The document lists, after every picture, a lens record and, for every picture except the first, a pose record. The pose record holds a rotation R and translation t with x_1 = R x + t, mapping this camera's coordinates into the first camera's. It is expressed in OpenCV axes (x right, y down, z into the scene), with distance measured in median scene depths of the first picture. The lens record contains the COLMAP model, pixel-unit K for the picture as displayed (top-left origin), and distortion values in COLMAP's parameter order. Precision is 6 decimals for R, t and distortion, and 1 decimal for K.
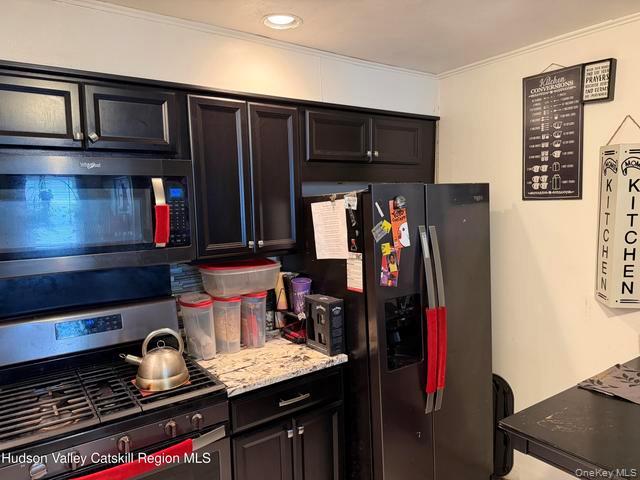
lens RADIAL K [[446.0, 0, 320.0], [0, 446.0, 240.0], [0, 0, 1]] dist [0.109021, -0.157201]
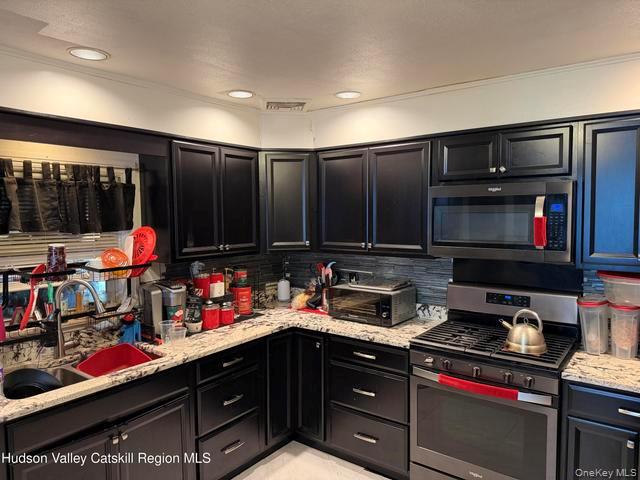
lens RADIAL K [[446.0, 0, 320.0], [0, 446.0, 240.0], [0, 0, 1]] dist [0.109021, -0.157201]
pose [[0.296178, 0.085883, -0.951264, 0.716186], [-0.079787, 0.994693, 0.064962, -0.045503], [0.951794, 0.056658, 0.301459, -0.000563]]
